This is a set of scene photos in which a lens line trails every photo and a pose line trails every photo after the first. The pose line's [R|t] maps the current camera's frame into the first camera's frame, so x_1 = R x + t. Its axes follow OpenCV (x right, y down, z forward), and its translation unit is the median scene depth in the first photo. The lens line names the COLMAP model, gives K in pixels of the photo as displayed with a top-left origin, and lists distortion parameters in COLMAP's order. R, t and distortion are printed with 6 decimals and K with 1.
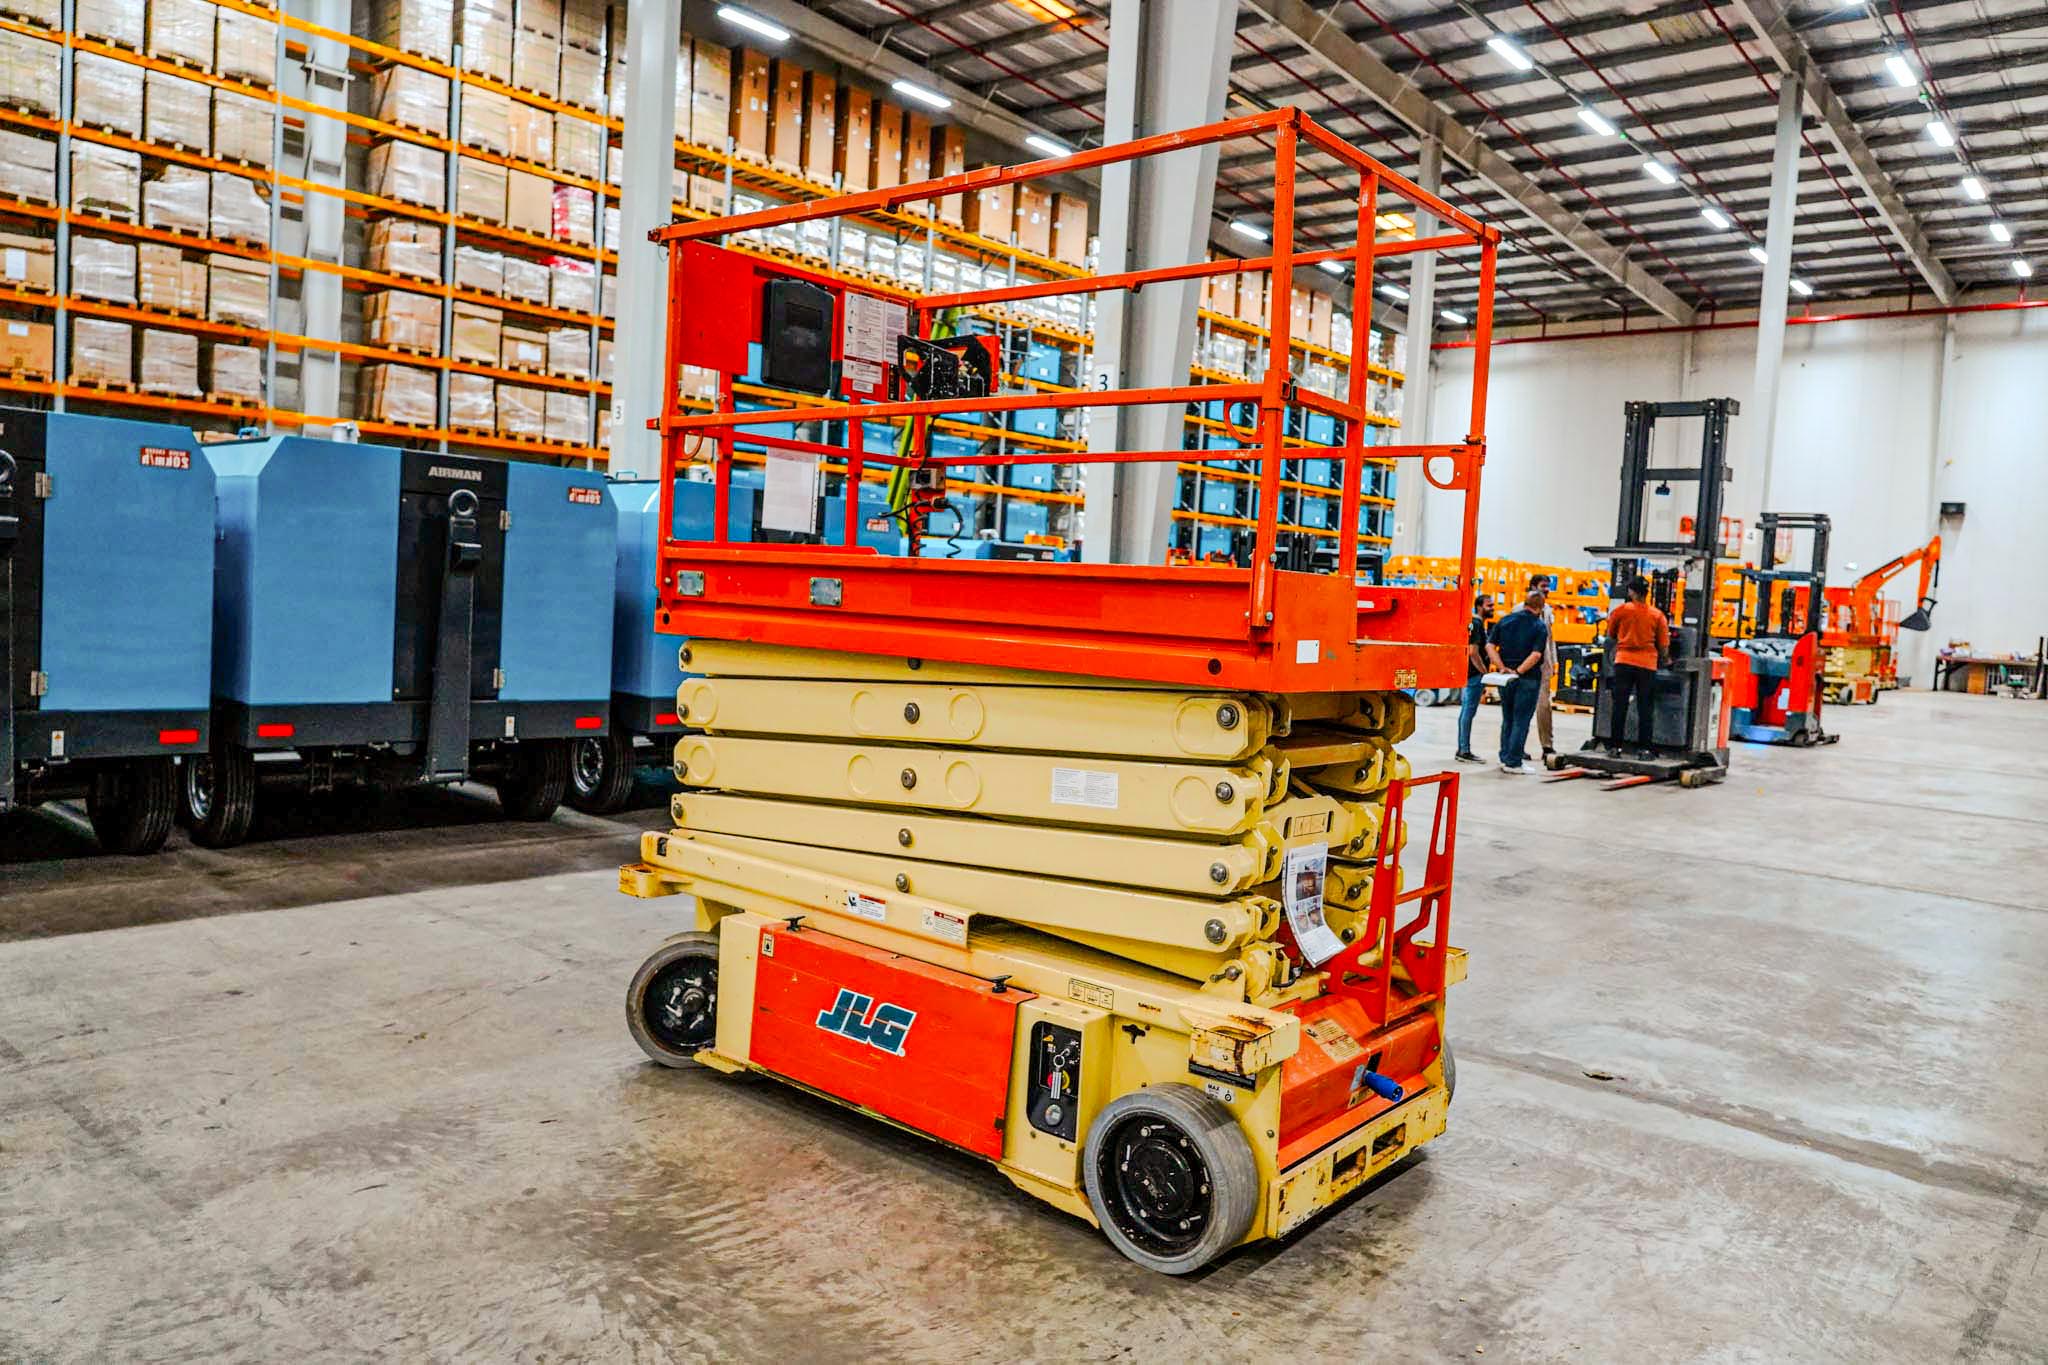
lens RADIAL K [[1442.6, 0, 1024.8], [0, 1442.6, 670.1], [0, 0, 1]] dist [-0.019735, 0.015936]
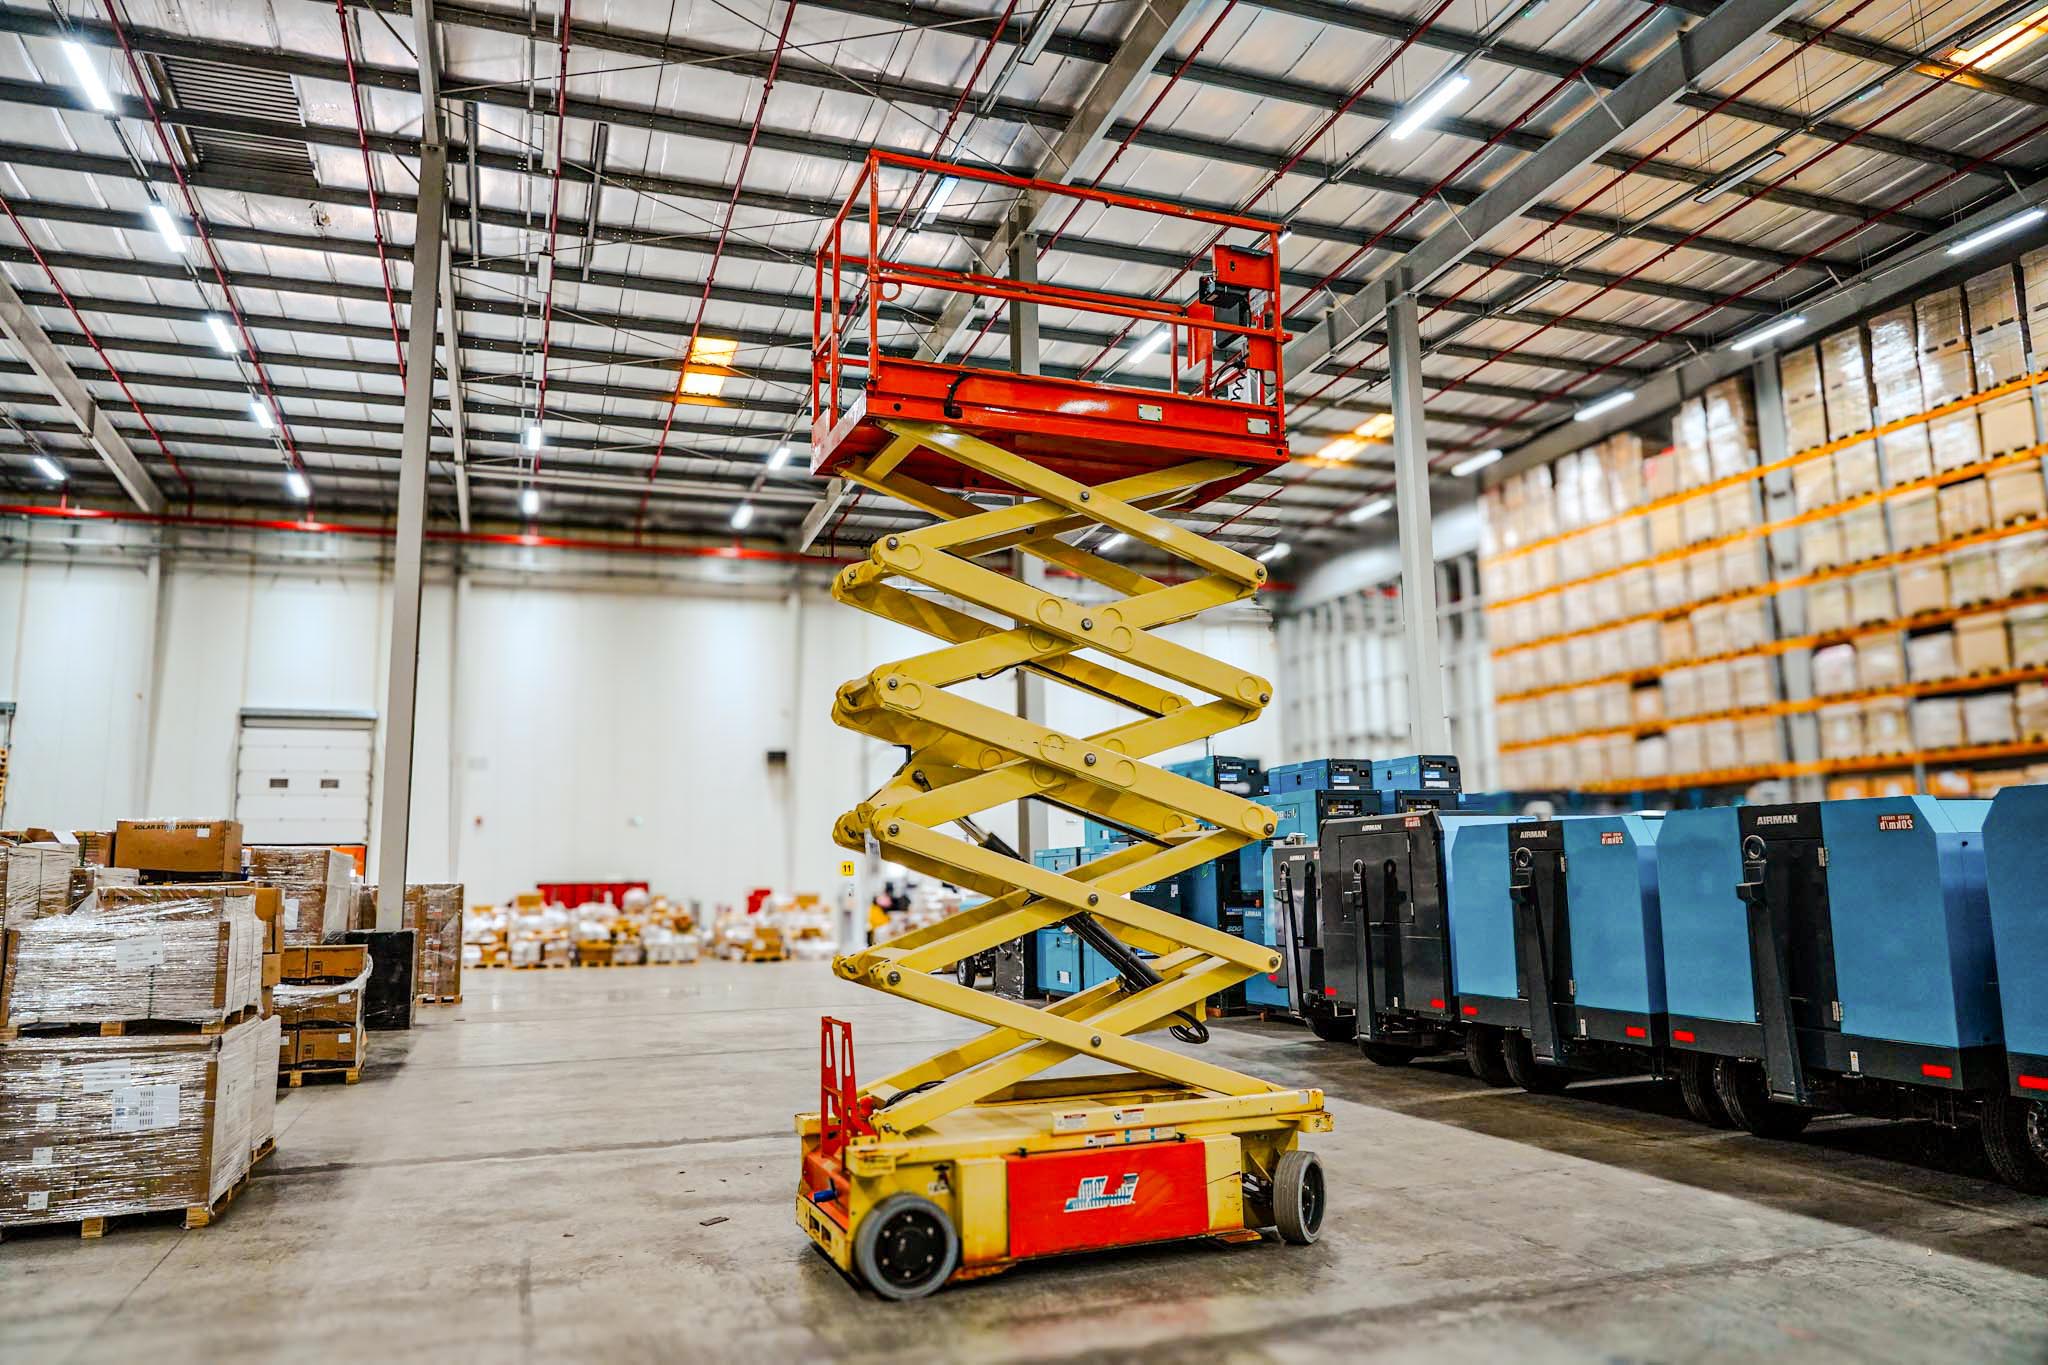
lens RADIAL K [[1442.6, 0, 1033.9], [0, 1442.6, 667.3], [0, 0, 1]] dist [-0.019735, 0.015936]
pose [[-0.471792, -0.177265, -0.863707, 0.303165], [-0.056919, 0.983662, -0.170792, -0.010449], [0.879871, -0.031417, -0.474173, 0.358988]]
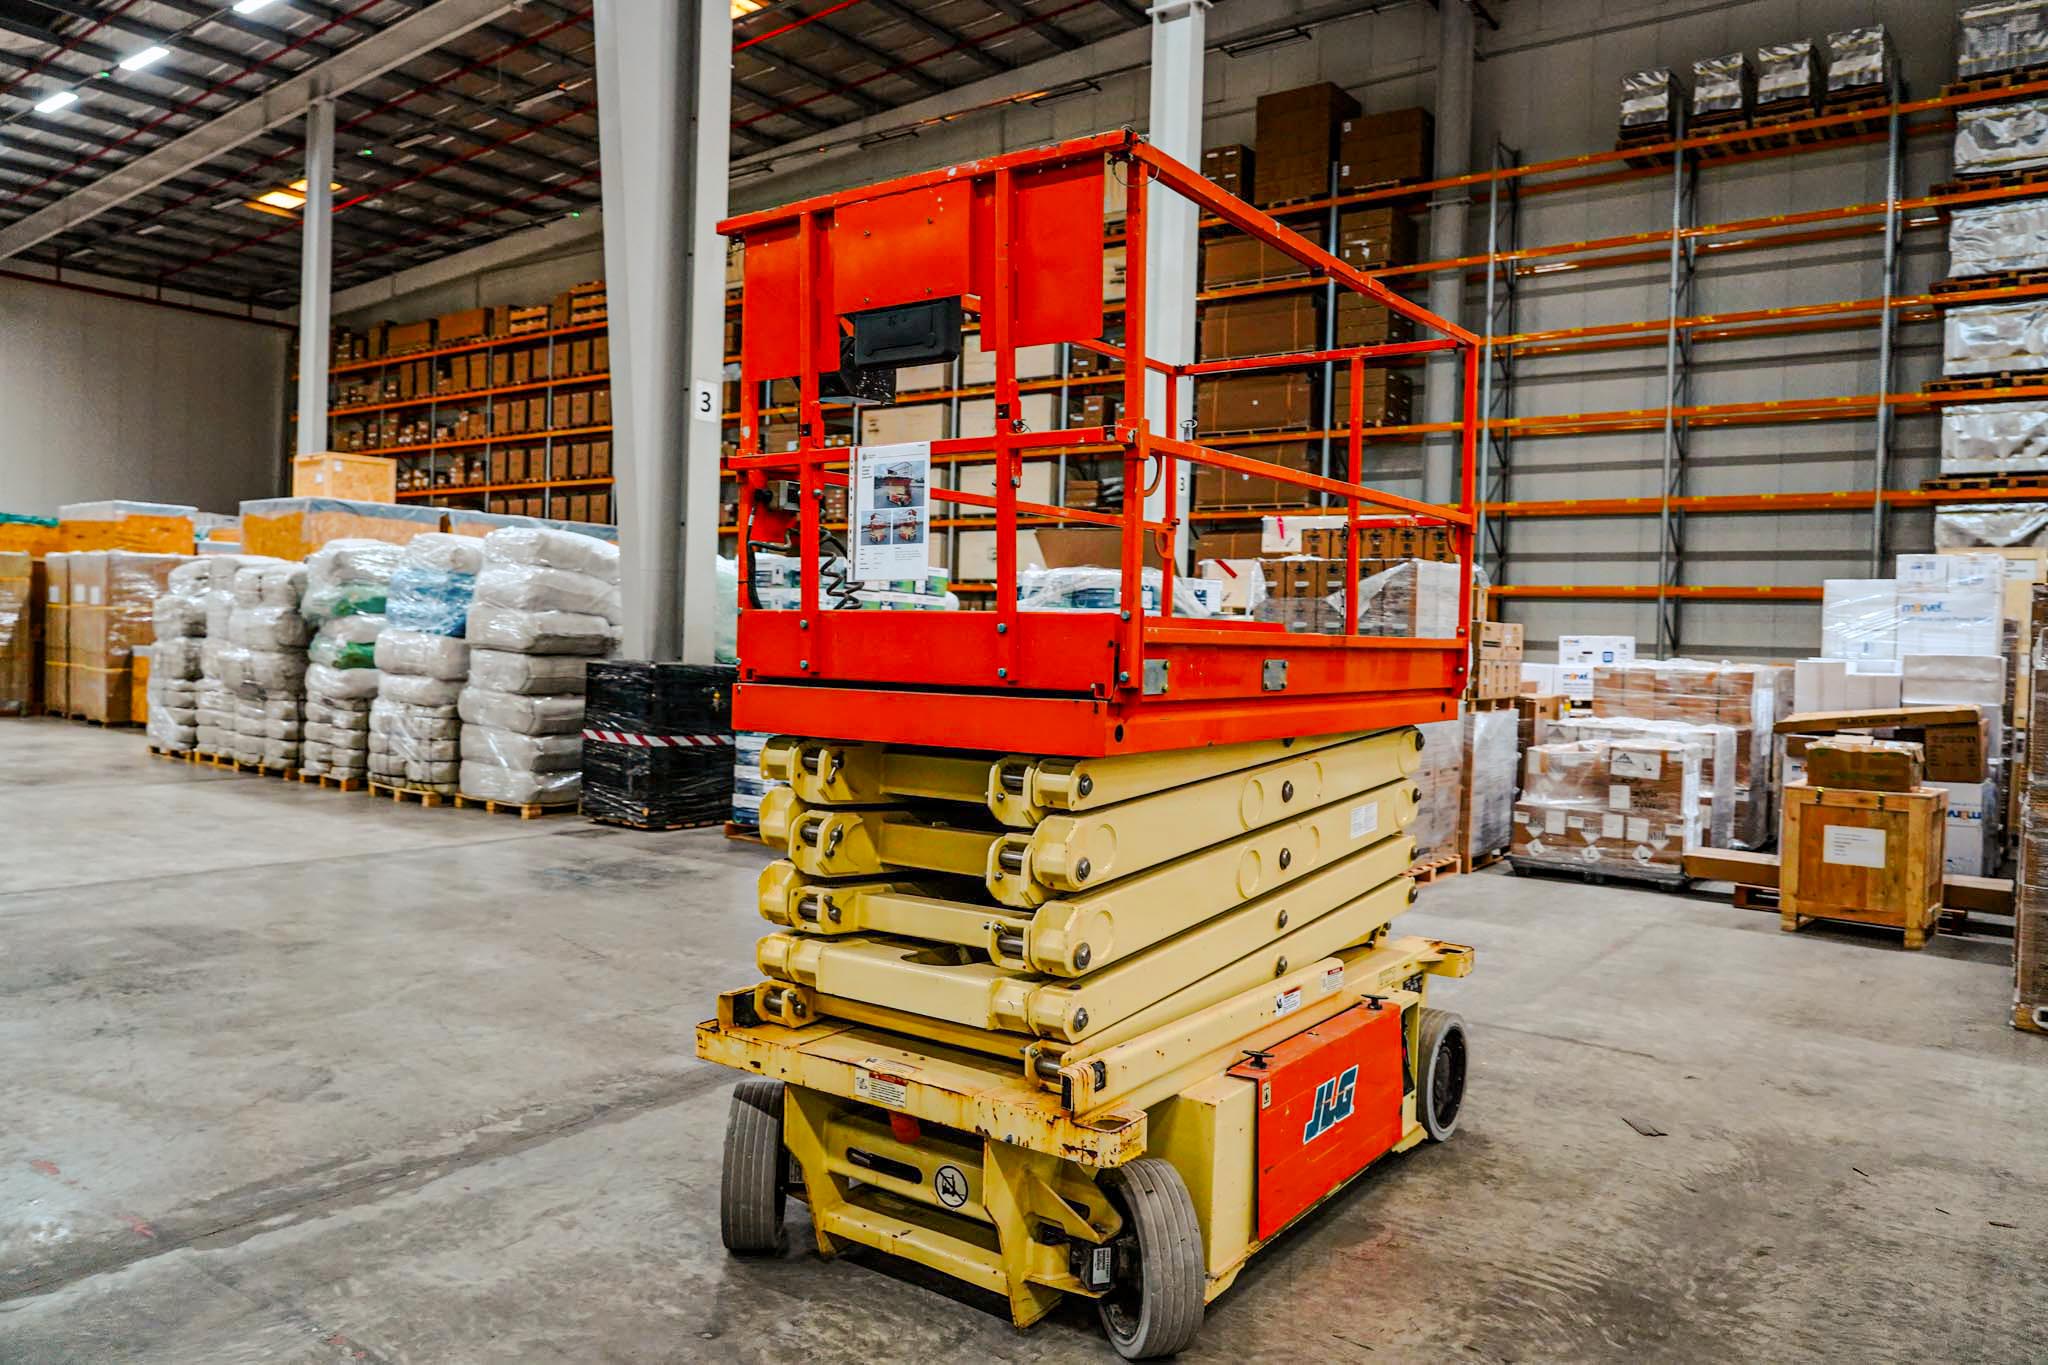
lens RADIAL K [[1442.6, 0, 1018.1], [0, 1442.6, 671.6], [0, 0, 1]] dist [-0.019735, 0.015936]
pose [[-0.070016, -0.083313, 0.994061, -0.193702], [0.024907, 0.996050, 0.085234, -0.026187], [-0.997235, 0.030727, -0.067664, 0.233785]]
